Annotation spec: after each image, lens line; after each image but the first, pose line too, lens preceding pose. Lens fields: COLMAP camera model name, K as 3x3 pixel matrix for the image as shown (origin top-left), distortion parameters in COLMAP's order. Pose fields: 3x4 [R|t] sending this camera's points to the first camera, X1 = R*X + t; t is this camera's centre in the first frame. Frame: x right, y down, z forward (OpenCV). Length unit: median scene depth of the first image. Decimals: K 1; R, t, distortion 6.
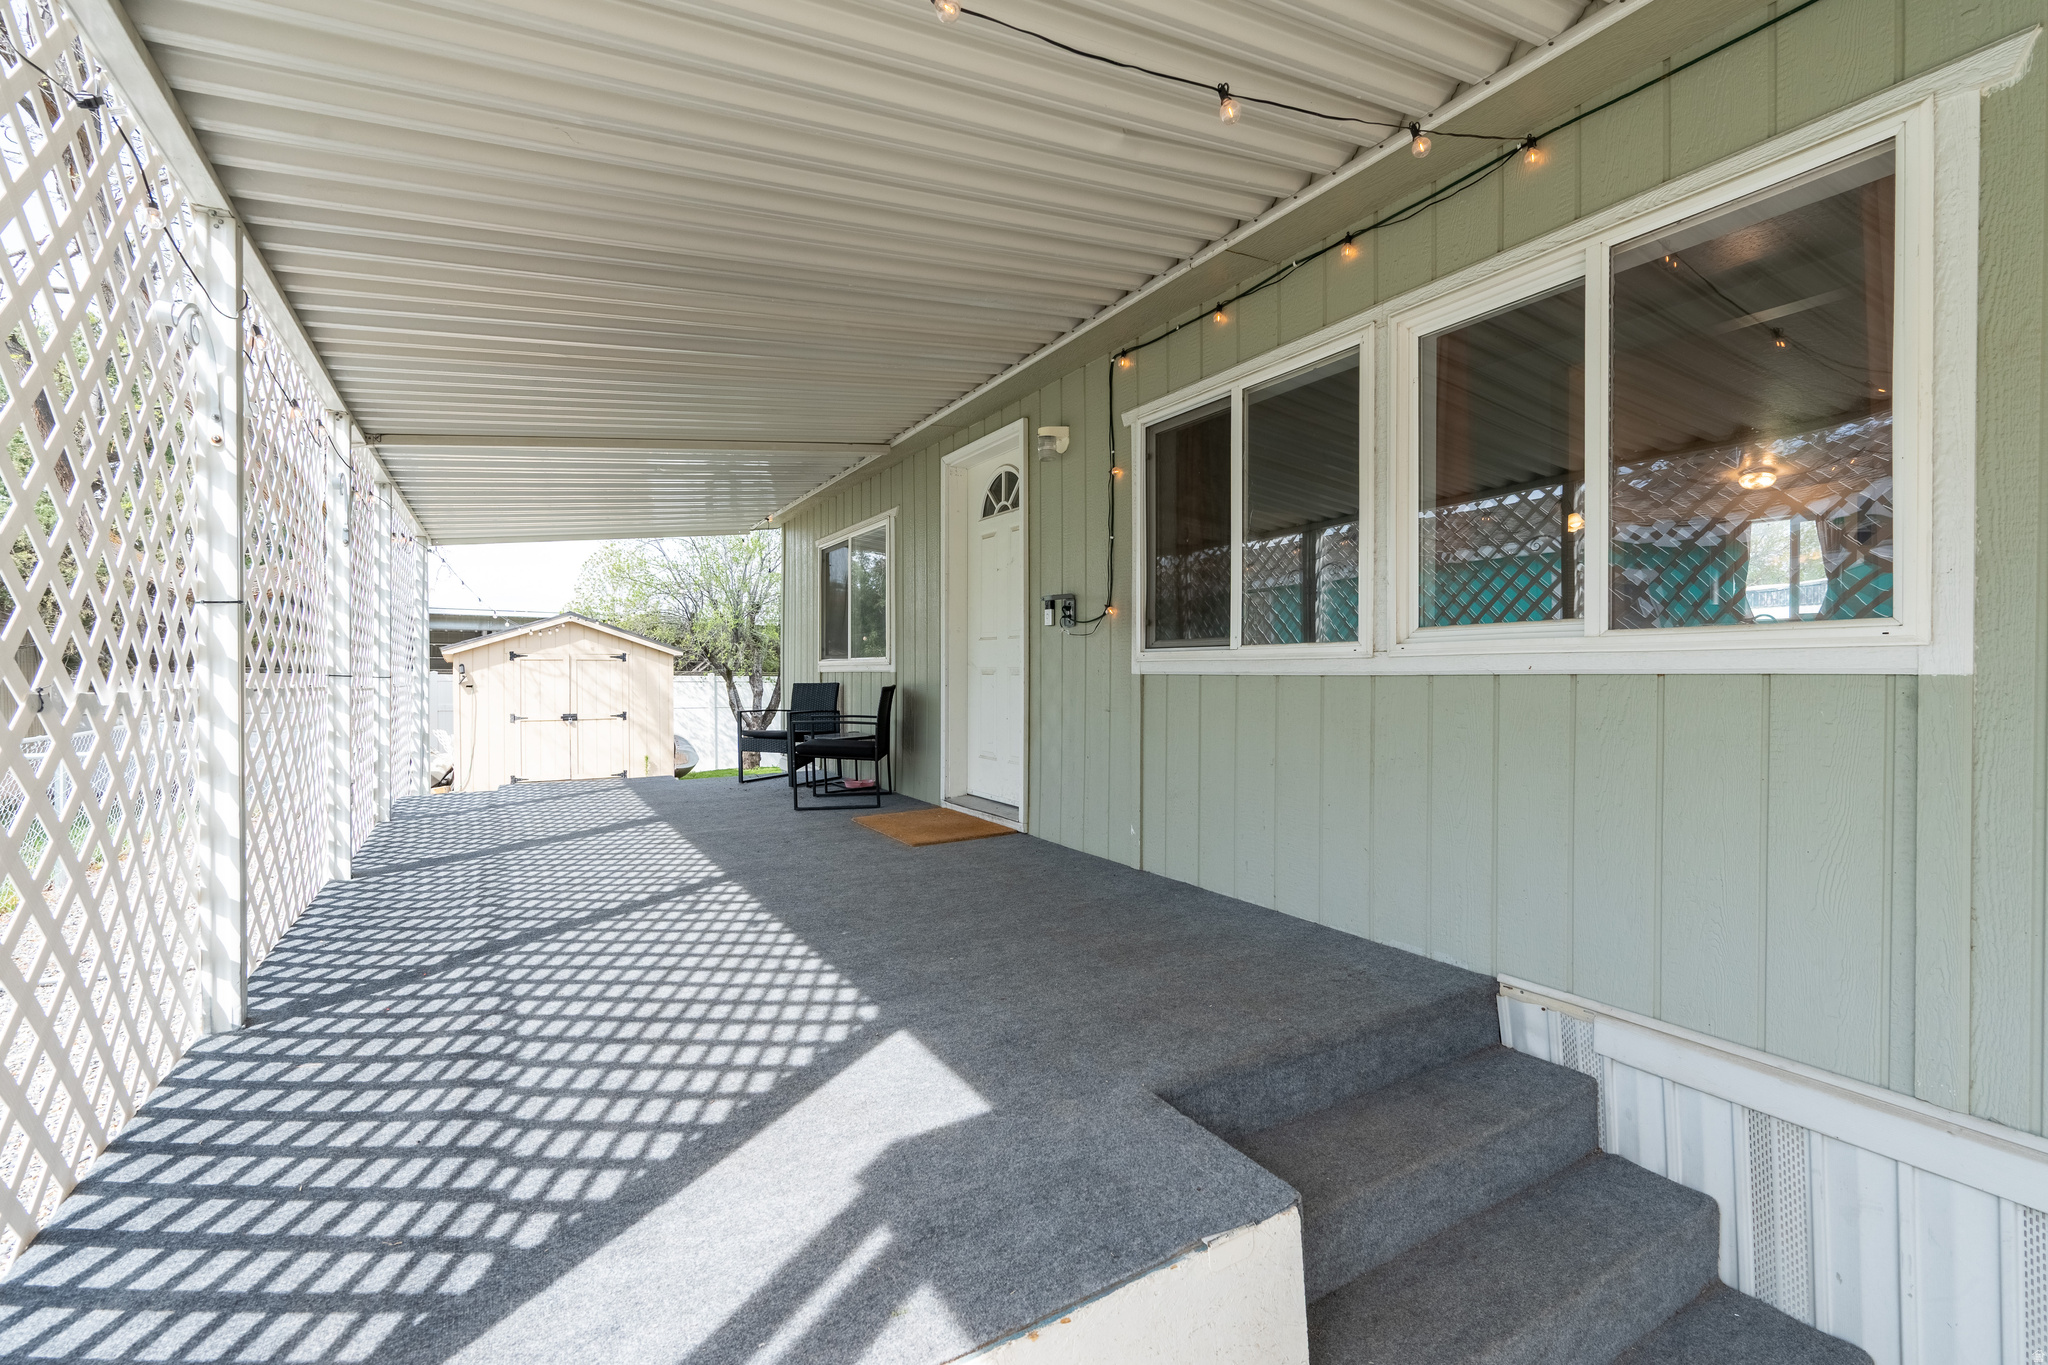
lens RADIAL K [[902.2, 0, 1019.4], [0, 902.2, 672.7], [0, 0, 1]] dist [-0.015448, 0.003311]
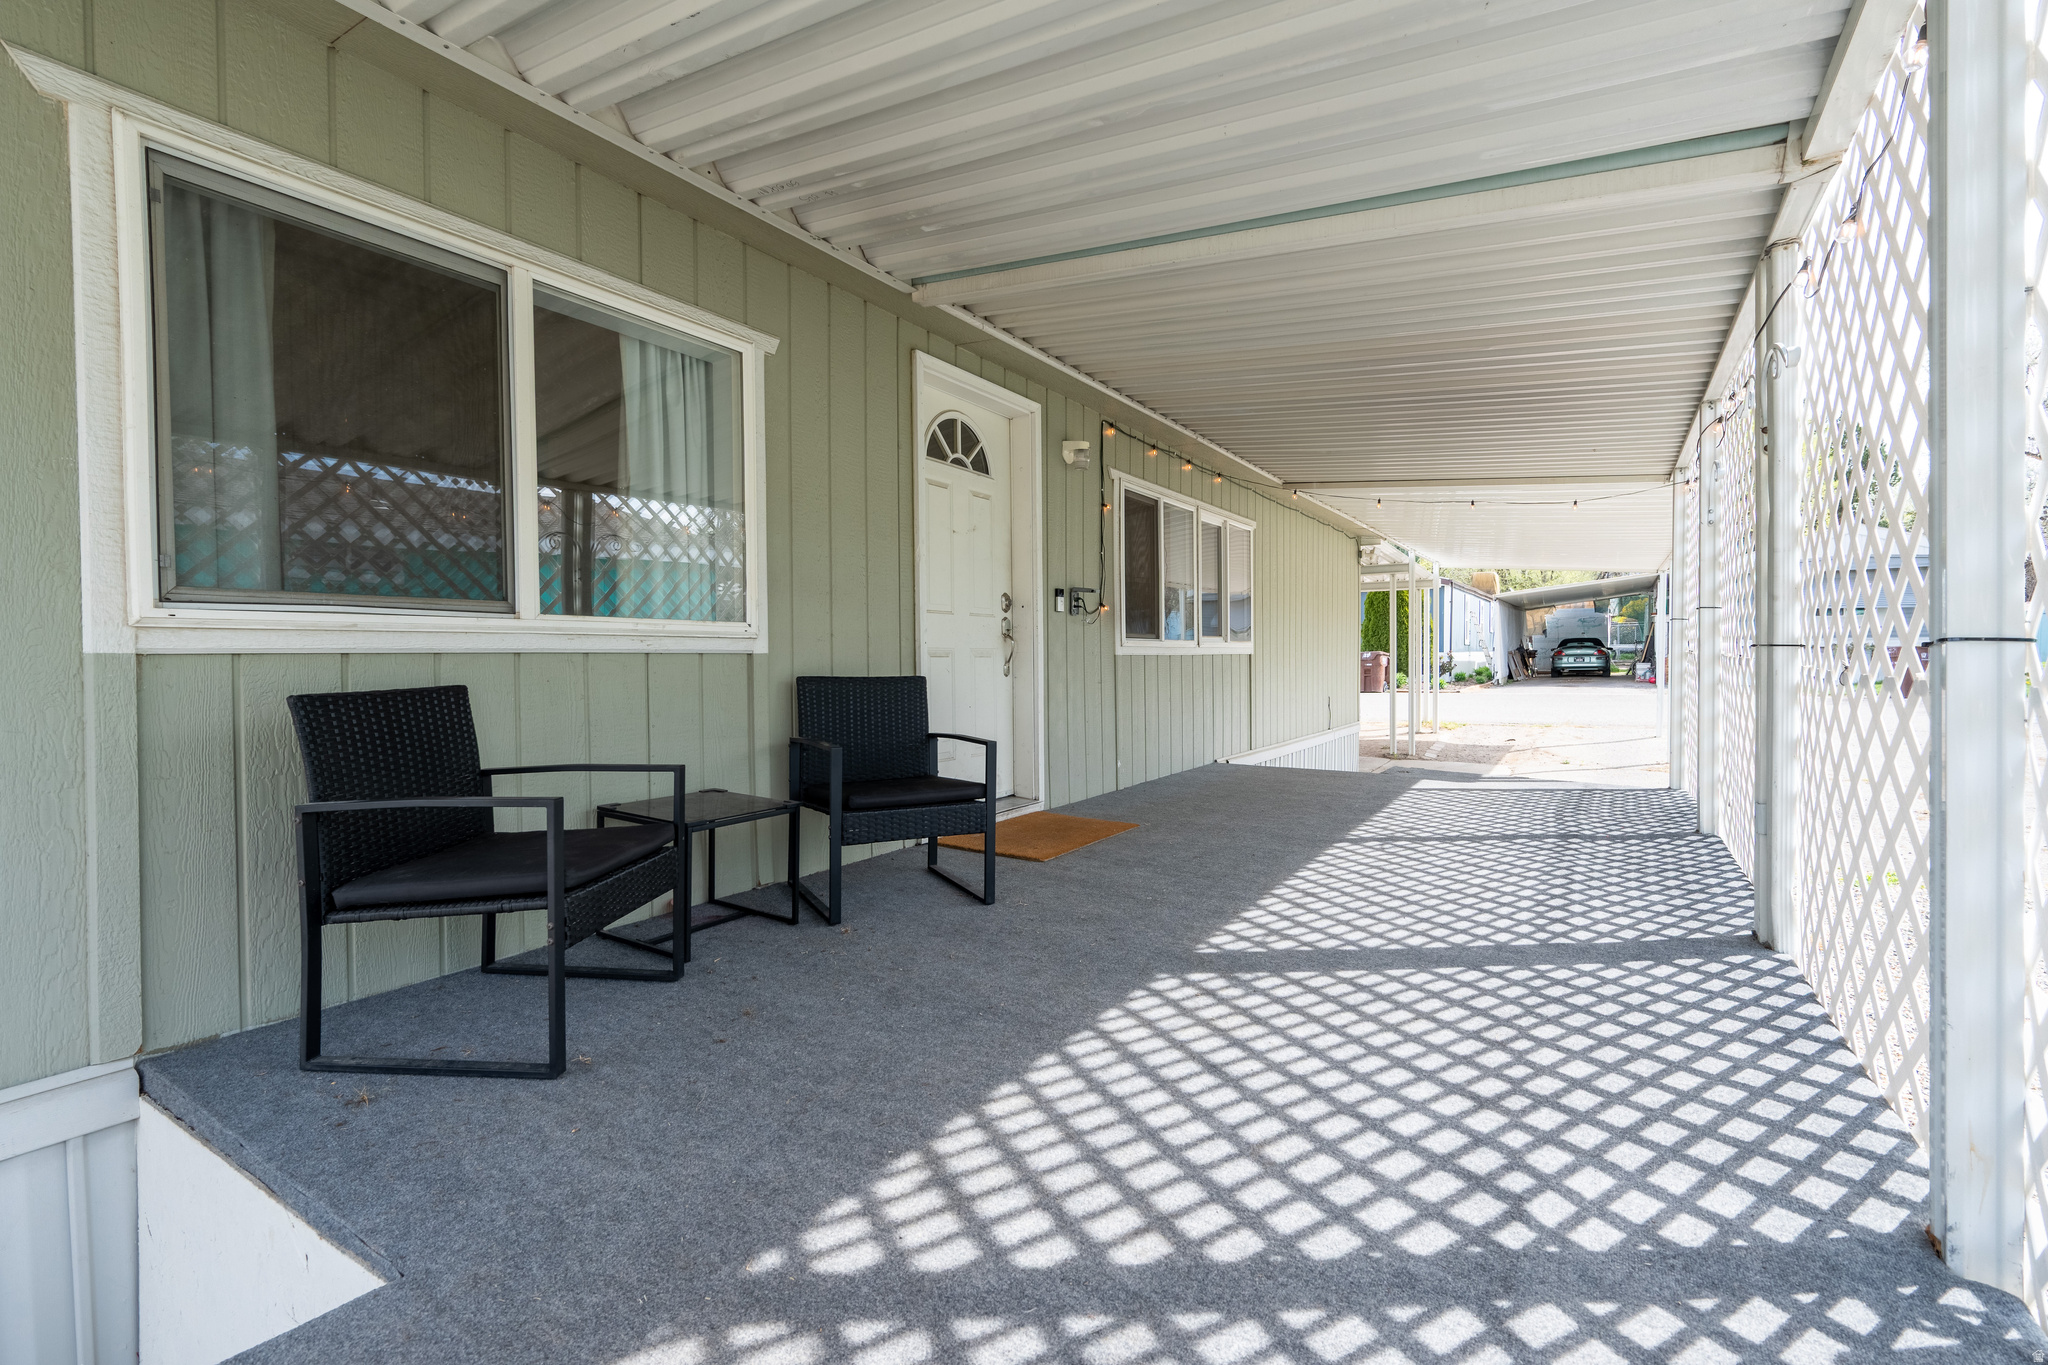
lens RADIAL K [[902.2, 0, 1024.9], [0, 902.2, 667.5], [0, 0, 1]] dist [-0.015448, 0.003311]
pose [[-0.460601, -0.014676, 0.887486, -0.816877], [-0.002086, 0.999878, 0.015453, 0.001183], [-0.887605, 0.005267, -0.460576, 1.344037]]
